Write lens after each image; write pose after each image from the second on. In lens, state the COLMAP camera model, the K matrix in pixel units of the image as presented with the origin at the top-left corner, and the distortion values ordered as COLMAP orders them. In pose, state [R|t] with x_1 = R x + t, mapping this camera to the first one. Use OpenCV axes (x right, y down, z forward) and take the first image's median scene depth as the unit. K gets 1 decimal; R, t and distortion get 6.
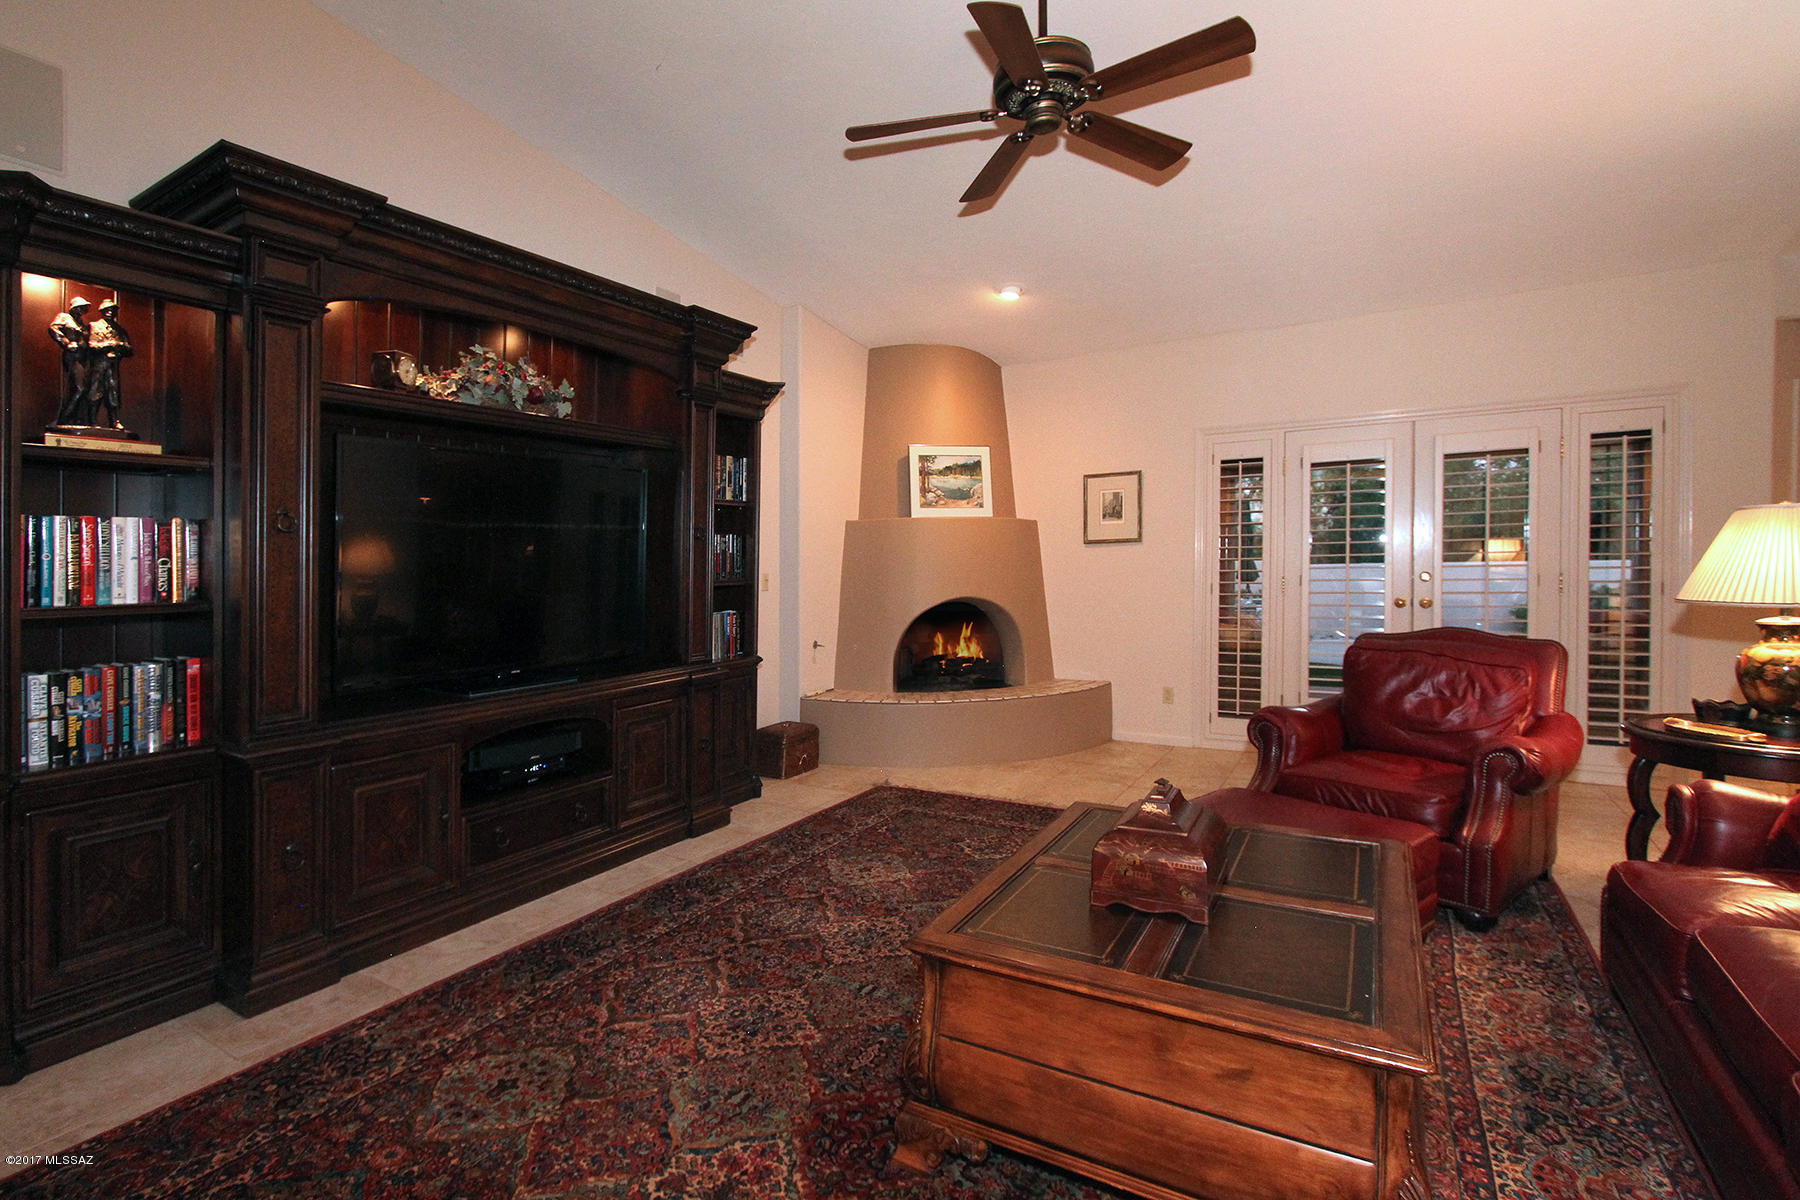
lens RADIAL K [[779.1, 0, 986.9], [0, 779.1, 583.5], [0, 0, 1]] dist [-0.010846, -0.000010]
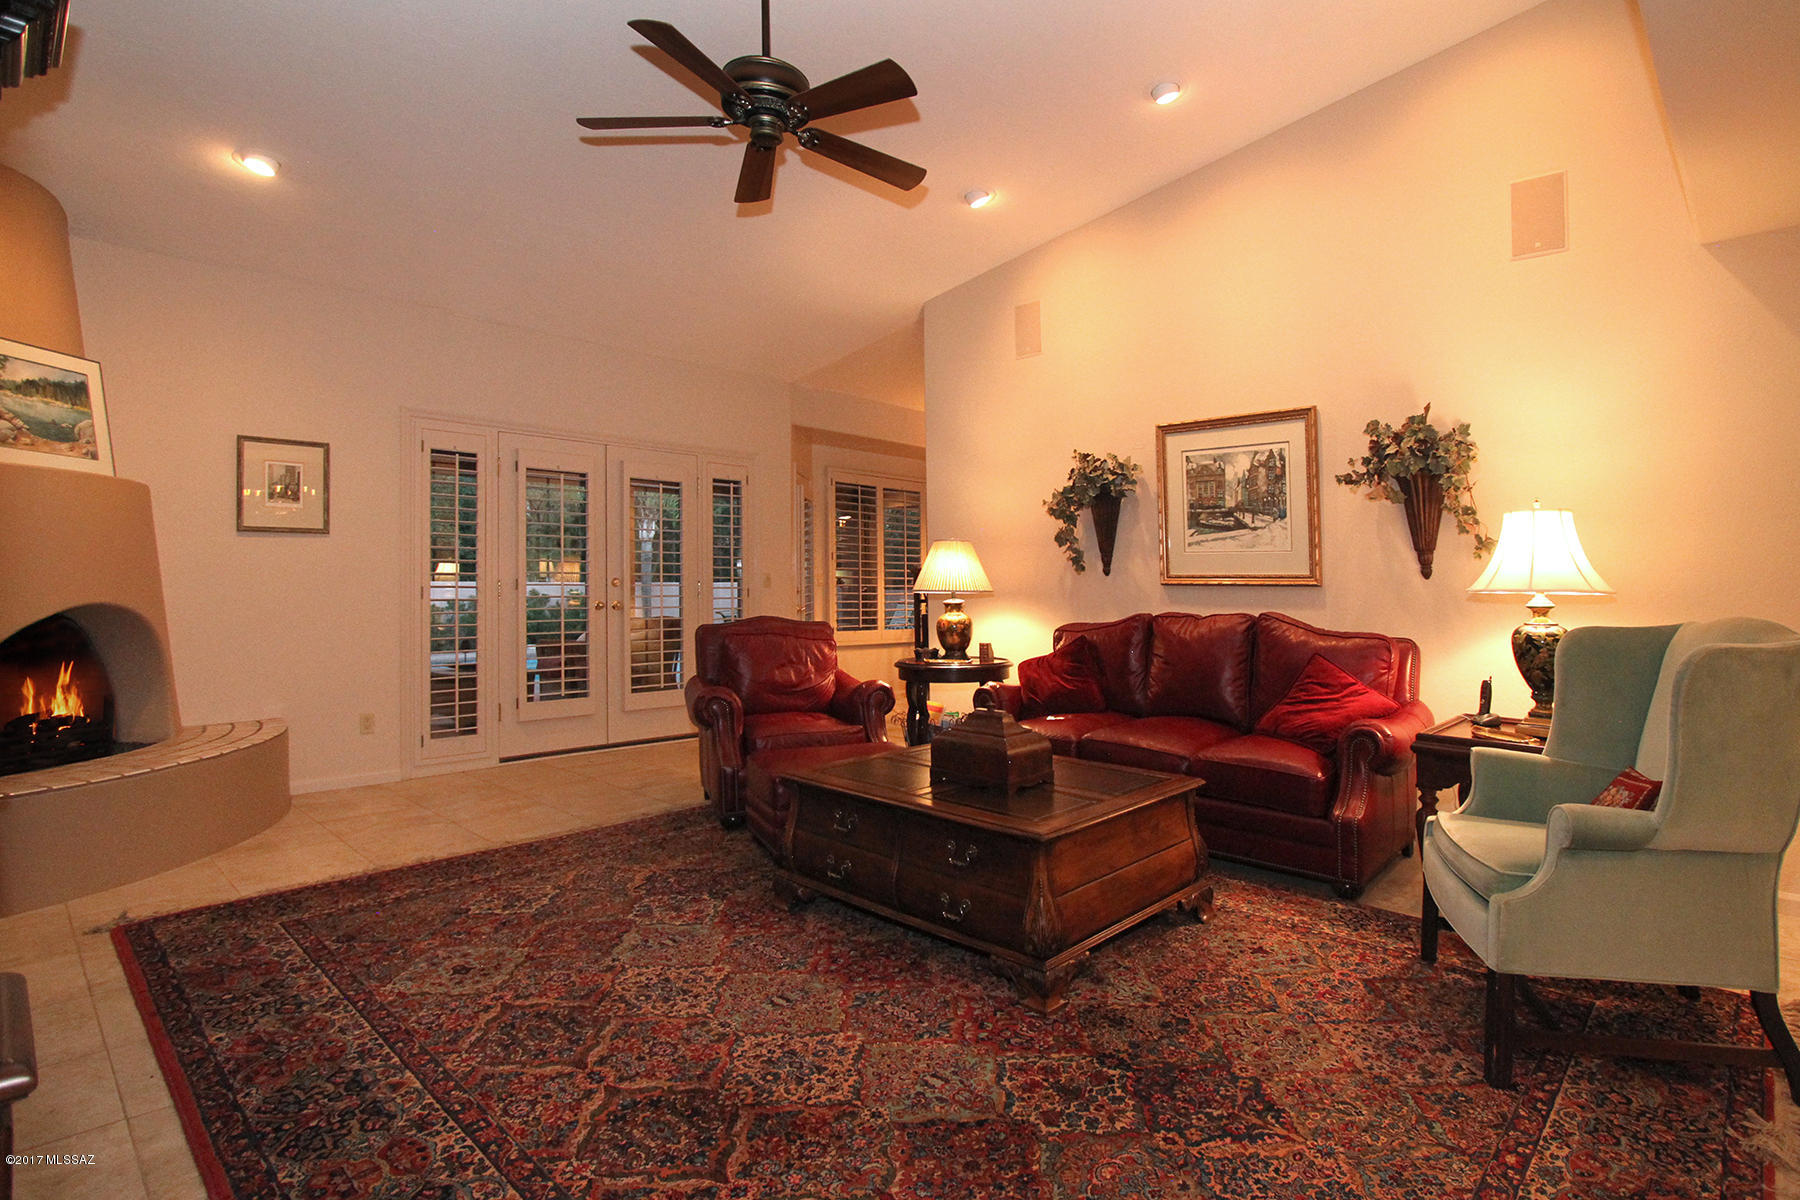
lens RADIAL K [[896.7, 0, 764.5], [0, 896.7, 589.2], [0, 0, 1]] dist [-0.015369, 0.000025]
pose [[0.356409, 0.015236, 0.934206, -0.745994], [0.008903, 0.999766, -0.019702, 0.036810], [-0.934288, 0.015339, 0.356190, 0.409512]]
